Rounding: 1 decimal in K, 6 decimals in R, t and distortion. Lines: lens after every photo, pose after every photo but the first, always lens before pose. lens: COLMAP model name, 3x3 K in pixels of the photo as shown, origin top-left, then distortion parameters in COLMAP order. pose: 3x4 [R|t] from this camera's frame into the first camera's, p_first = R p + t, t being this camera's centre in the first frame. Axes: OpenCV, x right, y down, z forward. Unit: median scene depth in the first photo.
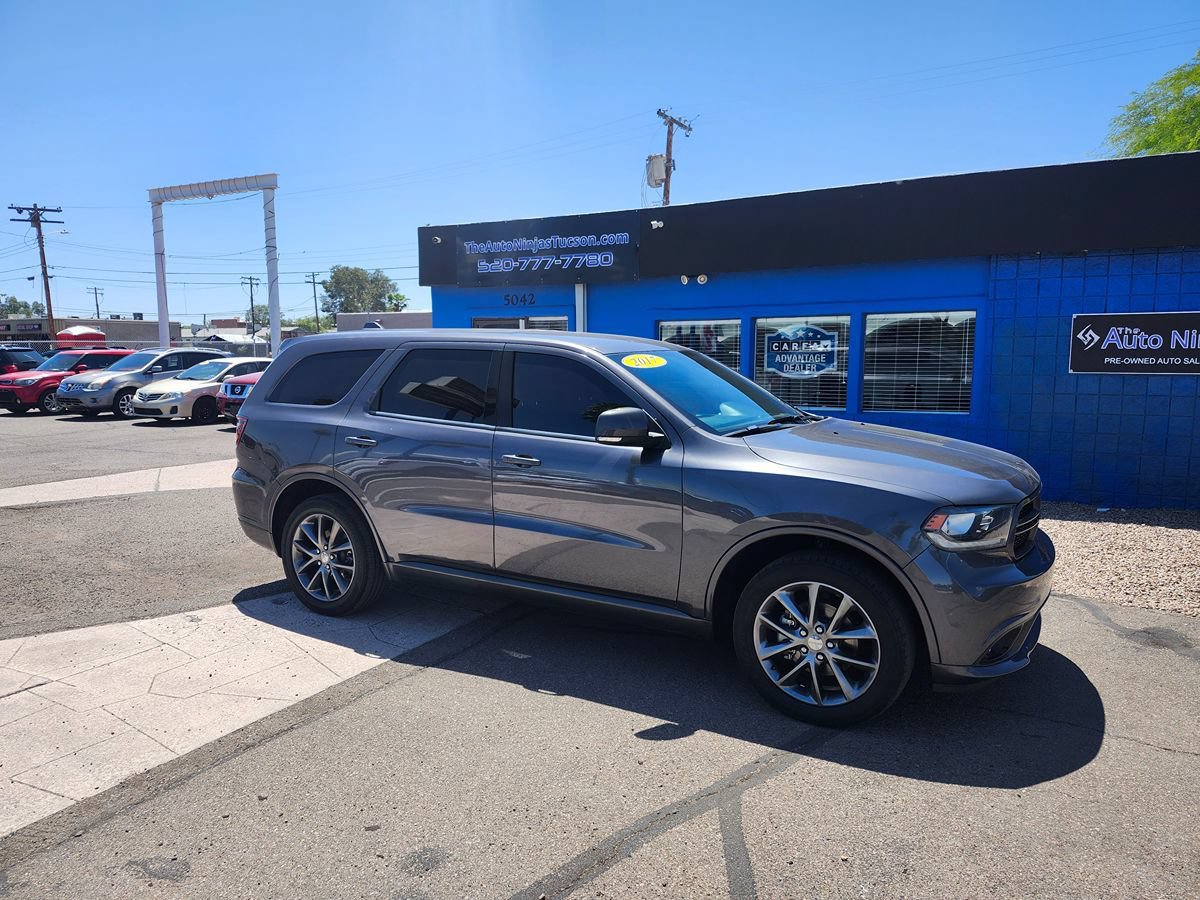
lens RADIAL K [[830.8, 0, 596.1], [0, 830.8, 452.0], [0, 0, 1]] dist [0.074311, -0.082502]
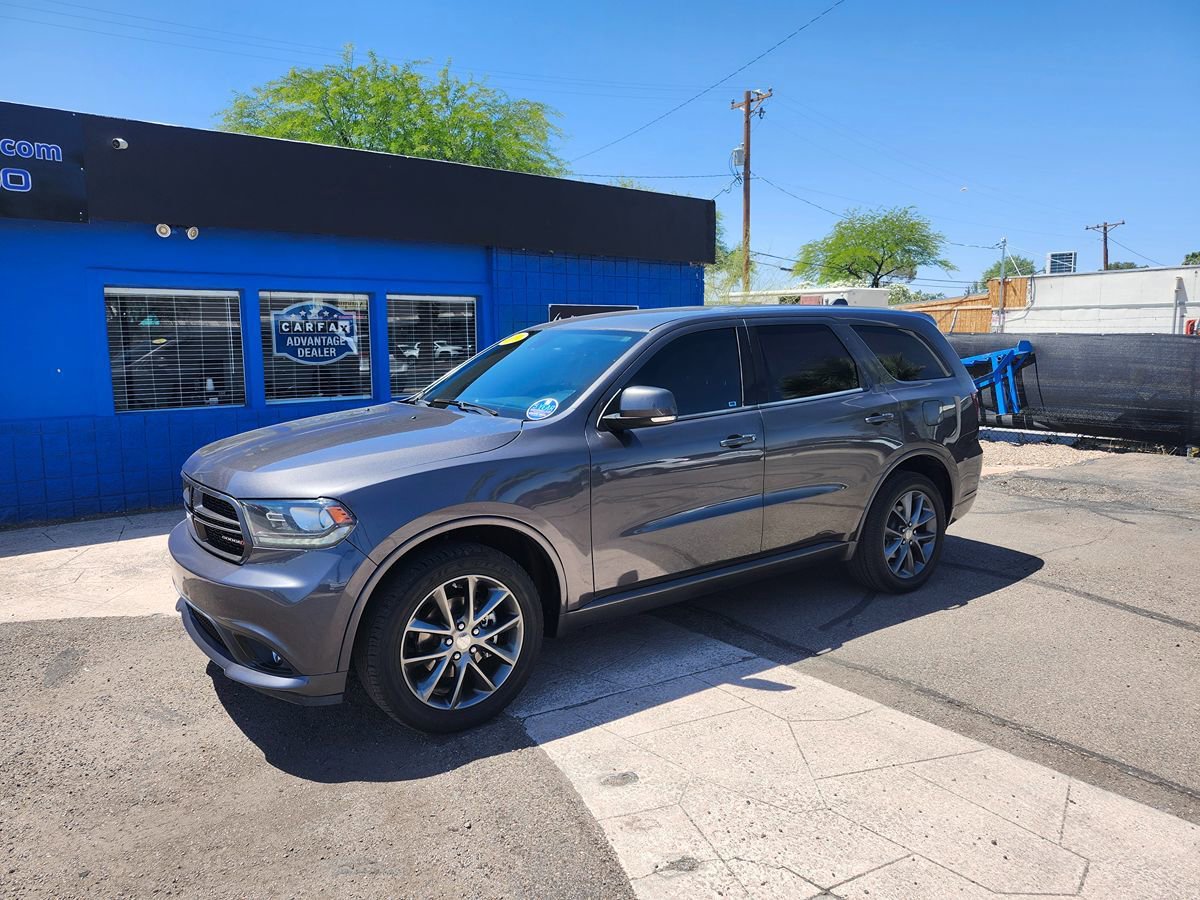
lens RADIAL K [[830.8, 0, 596.1], [0, 830.8, 452.0], [0, 0, 1]] dist [0.074311, -0.082502]
pose [[0.370021, -0.129371, 0.919971, -0.445116], [0.114242, 0.989077, 0.093140, -0.045771], [-0.921972, 0.070636, 0.380759, 0.405695]]
